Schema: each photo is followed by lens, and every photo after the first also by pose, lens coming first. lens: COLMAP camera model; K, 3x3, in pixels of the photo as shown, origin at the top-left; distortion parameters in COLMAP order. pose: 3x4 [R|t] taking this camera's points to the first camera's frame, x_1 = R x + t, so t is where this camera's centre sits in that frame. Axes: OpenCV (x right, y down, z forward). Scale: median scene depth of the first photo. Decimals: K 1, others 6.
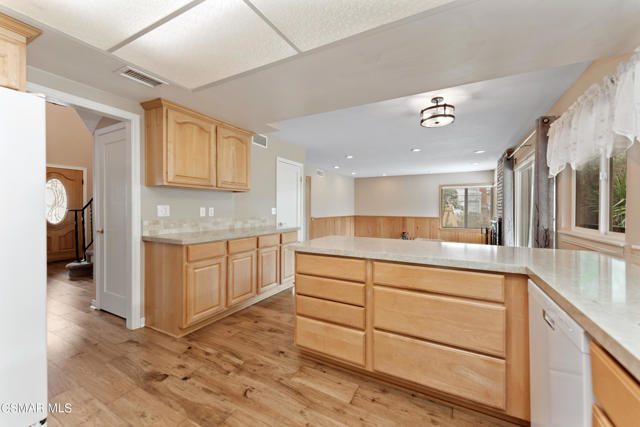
lens RADIAL K [[251.9, 0, 320.9], [0, 251.9, 210.0], [0, 0, 1]] dist [0.011996, -0.000196]
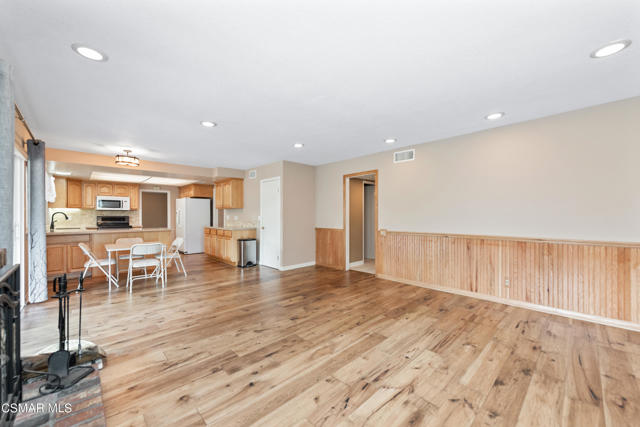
lens RADIAL K [[251.9, 0, 321.9], [0, 251.9, 214.7], [0, 0, 1]] dist [0.011996, -0.000196]
pose [[-0.297765, -0.007152, -0.954612, 0.518689], [-0.006660, 0.999963, -0.005414, -0.005480], [0.954616, 0.004745, -0.297801, 0.850311]]
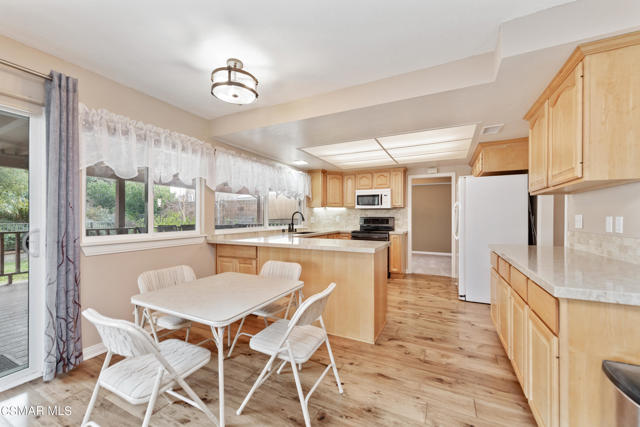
lens RADIAL K [[251.9, 0, 318.6], [0, 251.9, 216.9], [0, 0, 1]] dist [0.011996, -0.000196]
pose [[-0.999370, -0.007853, -0.034617, 0.076552], [-0.008014, 0.999958, 0.004504, -0.002422], [0.034580, 0.004779, -0.999390, 0.537153]]
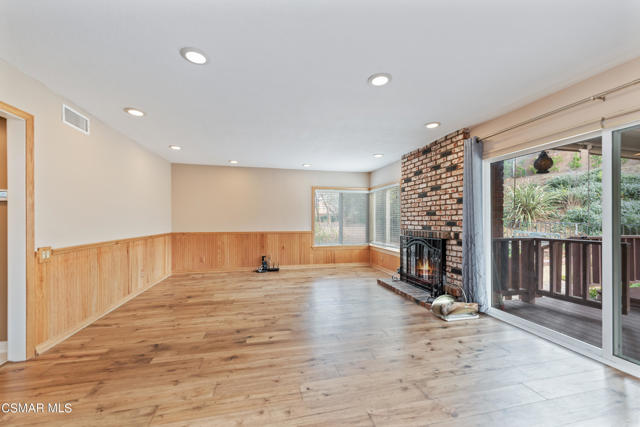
lens RADIAL K [[251.9, 0, 320.0], [0, 251.9, 219.1], [0, 0, 1]] dist [0.011996, -0.000196]
pose [[0.749699, -0.001865, 0.661776, 0.013688], [0.007455, 0.999956, -0.005627, -0.003246], [-0.661737, 0.009152, 0.749680, 0.440756]]
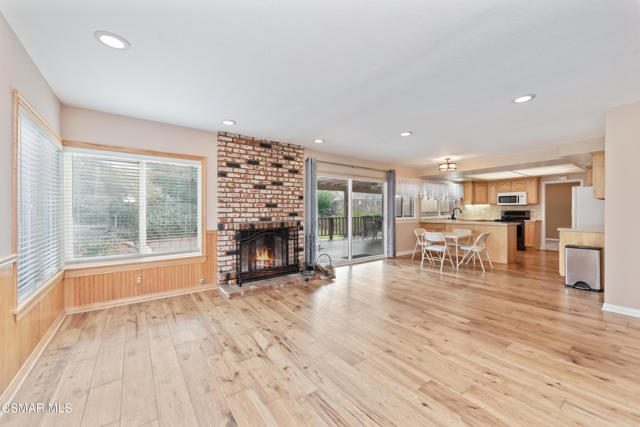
lens RADIAL K [[251.9, 0, 319.8], [0, 251.9, 211.5], [0, 0, 1]] dist [0.011996, -0.000196]
pose [[-0.908430, -0.003678, 0.418021, 0.169206], [0.001154, 0.999935, 0.011306, -0.008357], [-0.418036, 0.010753, -0.908367, 1.043901]]
